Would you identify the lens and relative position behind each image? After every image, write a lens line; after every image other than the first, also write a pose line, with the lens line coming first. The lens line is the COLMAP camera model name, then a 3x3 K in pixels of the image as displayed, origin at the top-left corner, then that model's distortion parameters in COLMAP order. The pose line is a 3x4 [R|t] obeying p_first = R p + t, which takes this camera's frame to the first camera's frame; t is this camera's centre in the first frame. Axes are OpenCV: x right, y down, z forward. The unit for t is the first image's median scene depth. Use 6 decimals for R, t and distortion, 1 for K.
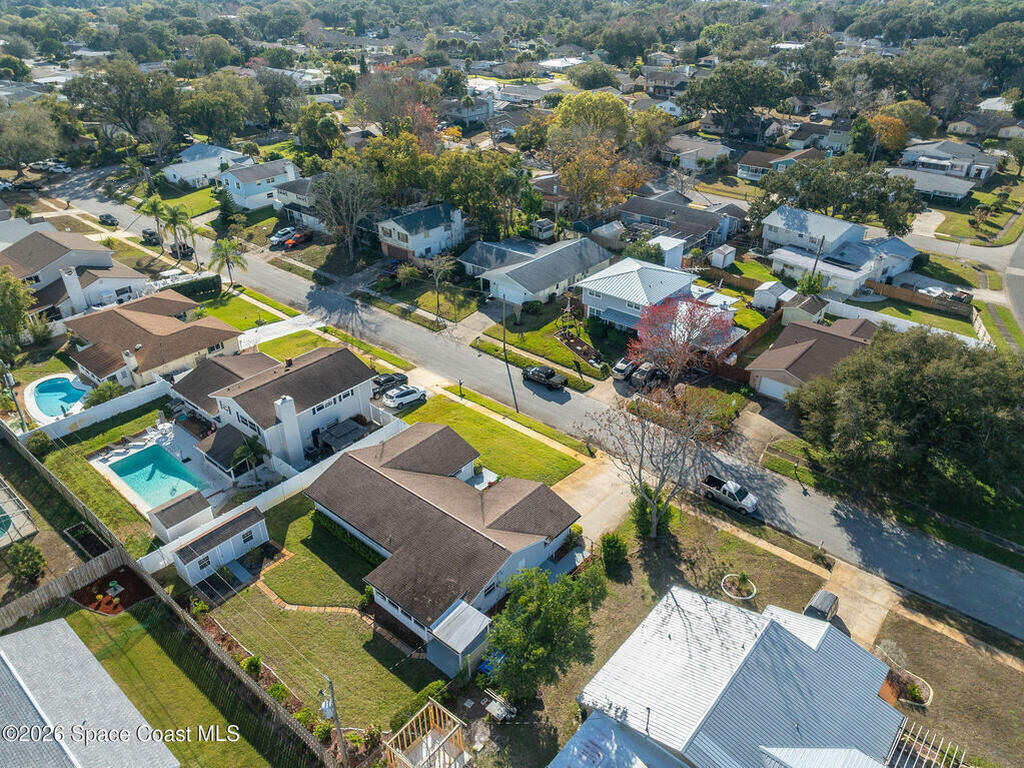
lens RADIAL K [[715.8, 0, 516.4], [0, 715.8, 383.8], [0, 0, 1]] dist [-0.011250, 0.010714]
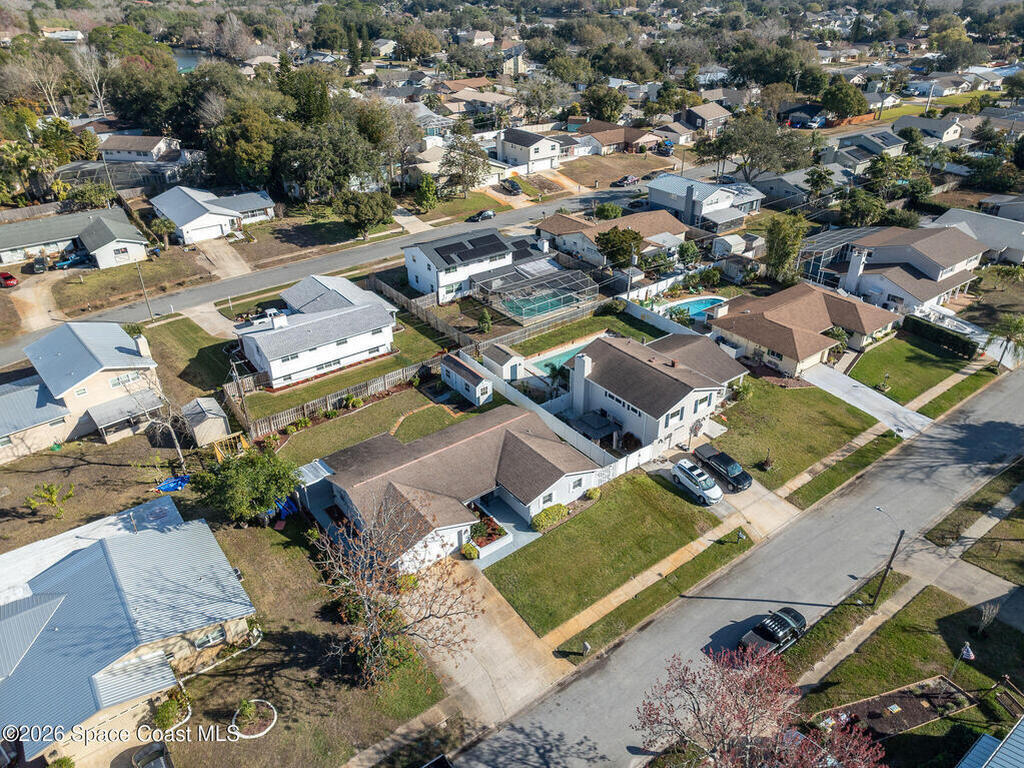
lens RADIAL K [[715.8, 0, 516.4], [0, 715.8, 383.8], [0, 0, 1]] dist [-0.011250, 0.010714]
pose [[-0.216080, 0.501870, -0.837518, 0.523382], [-0.487876, 0.687521, 0.537859, -0.403217], [0.845746, 0.524825, 0.096291, 0.688258]]
